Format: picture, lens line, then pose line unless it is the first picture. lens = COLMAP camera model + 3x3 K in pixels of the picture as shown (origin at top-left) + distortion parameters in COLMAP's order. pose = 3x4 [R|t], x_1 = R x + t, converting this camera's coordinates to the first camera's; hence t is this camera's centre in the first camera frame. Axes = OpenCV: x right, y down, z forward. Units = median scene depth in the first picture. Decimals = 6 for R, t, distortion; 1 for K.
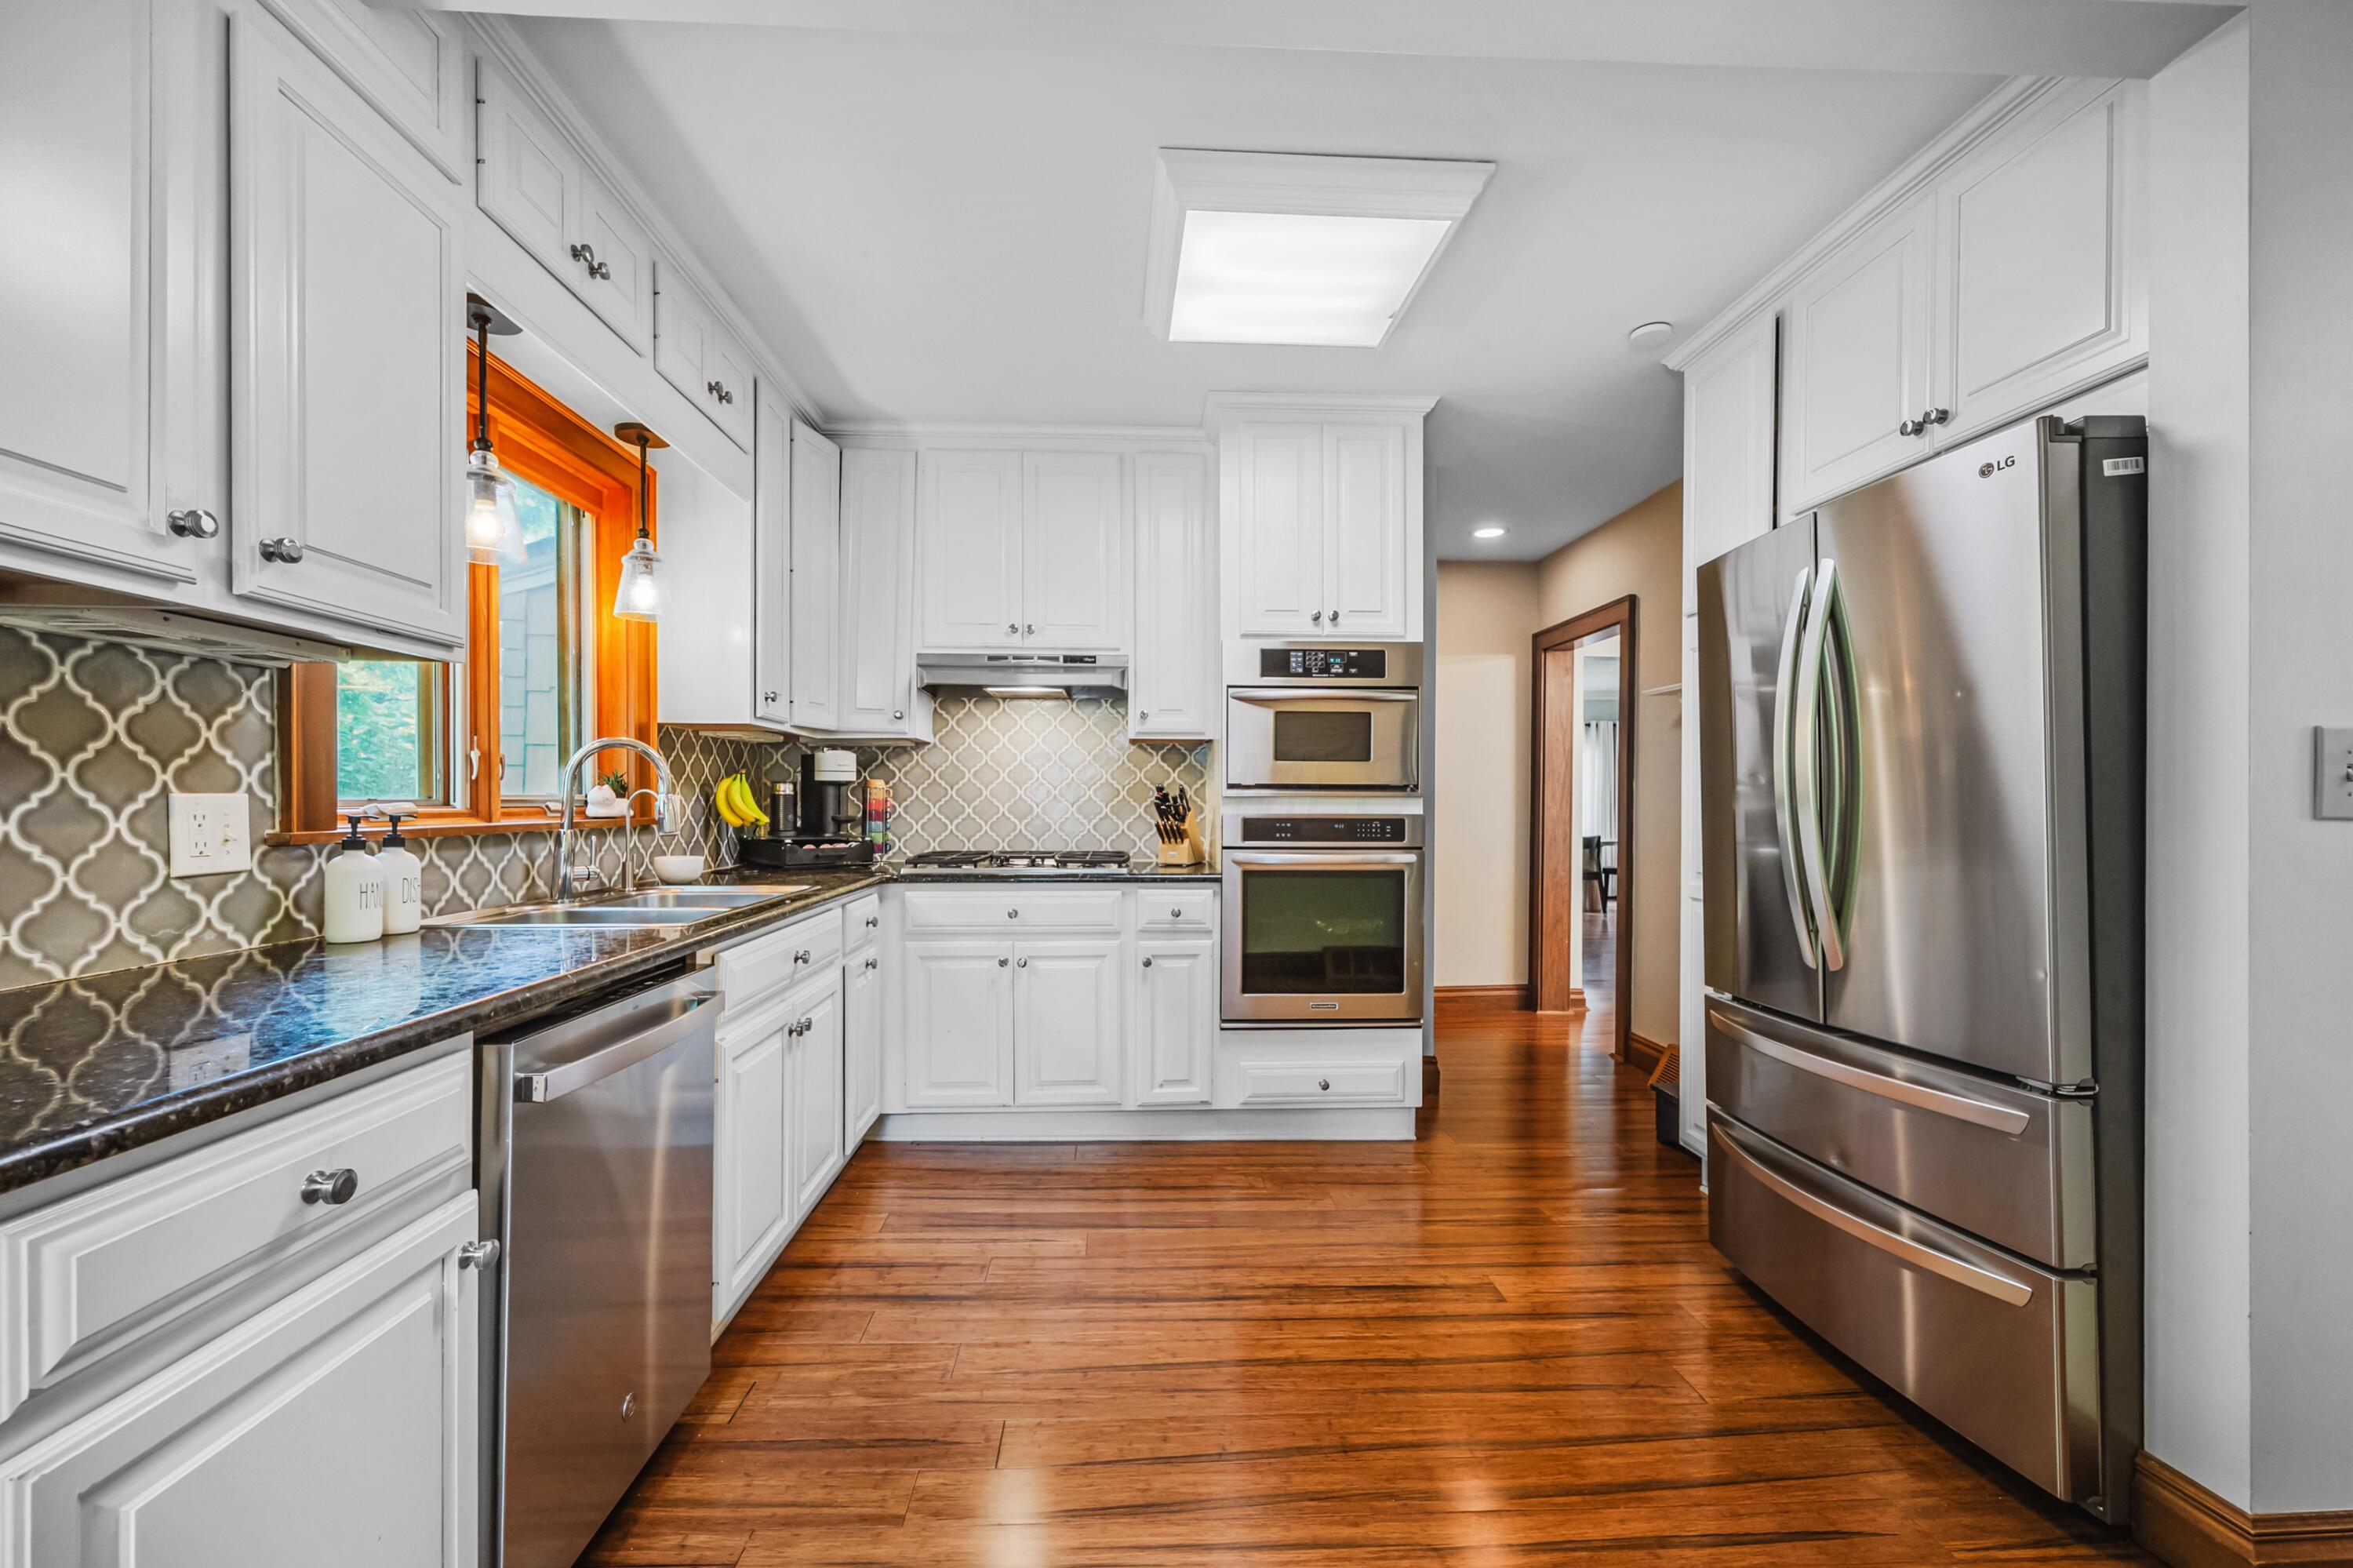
lens RADIAL K [[962.1, 0, 1161.5], [0, 962.1, 805.0], [0, 0, 1]] dist [0.003339, 0.000955]
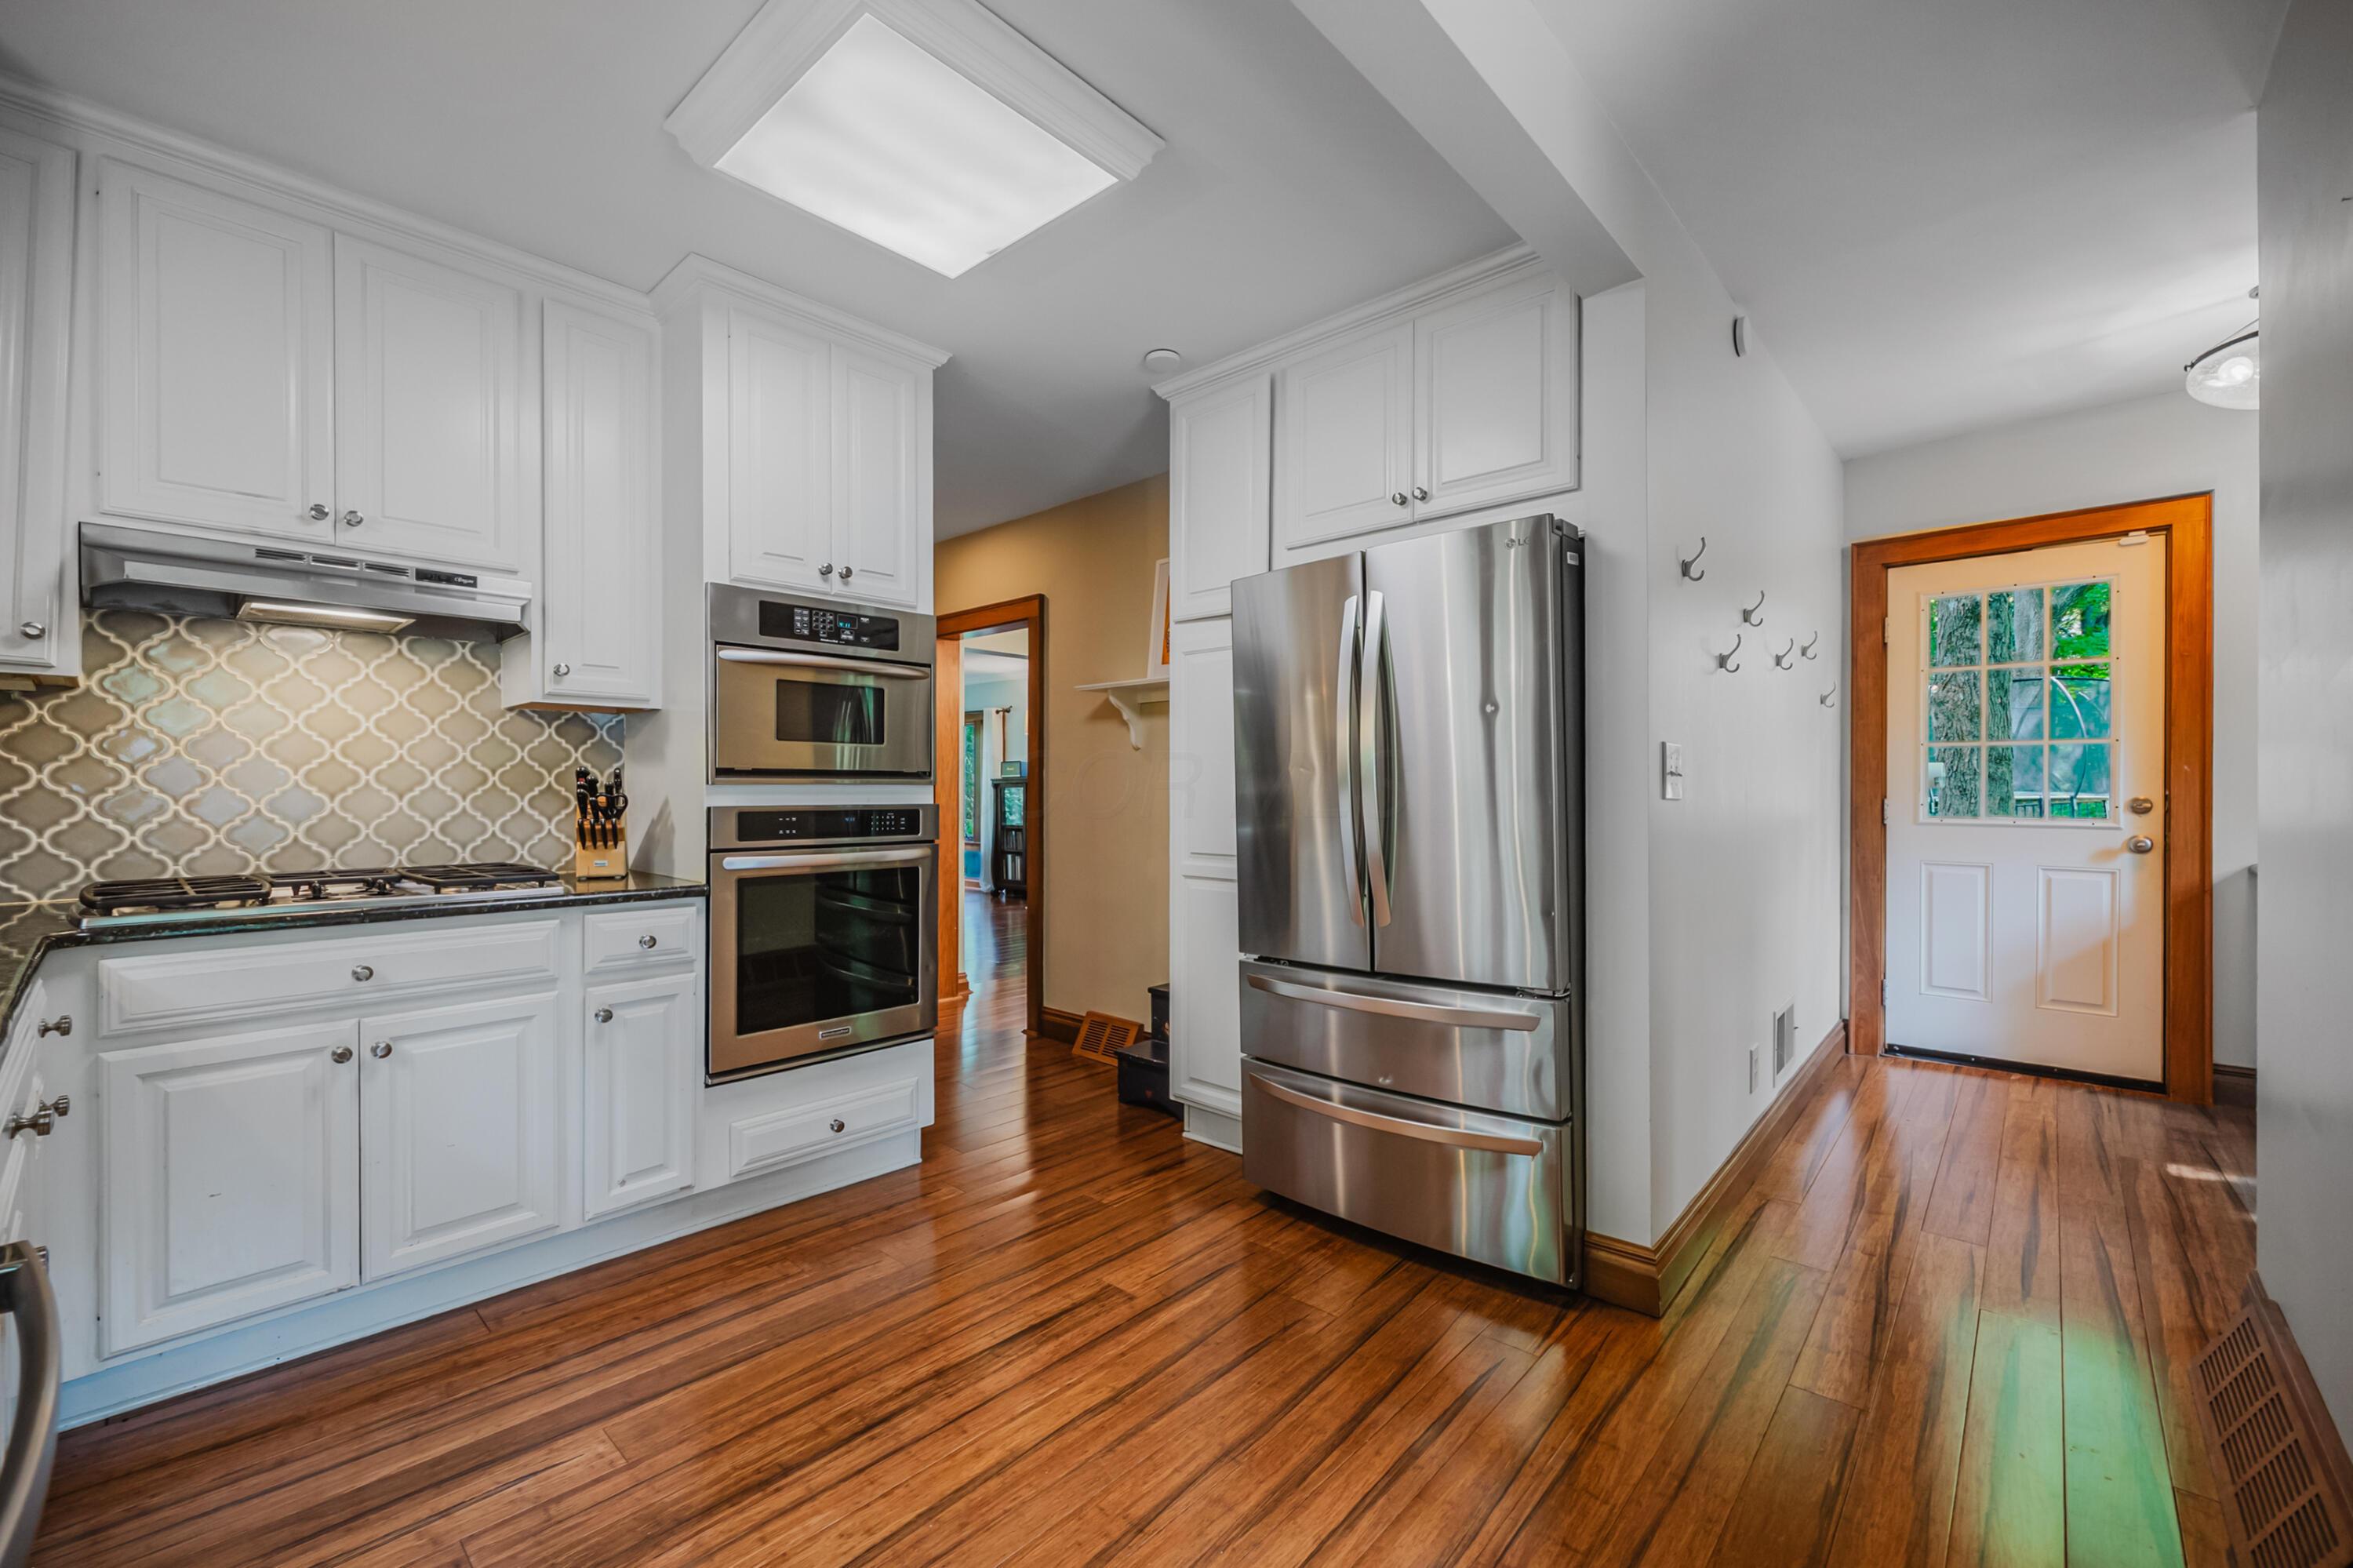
lens RADIAL K [[962.1, 0, 1168.2], [0, 962.1, 793.1], [0, 0, 1]] dist [0.003339, 0.000955]
pose [[0.710173, -0.004252, 0.704015, -0.257136], [0.005182, 0.999986, 0.000812, -0.000778], [-0.704008, 0.003071, 0.710185, 0.226419]]
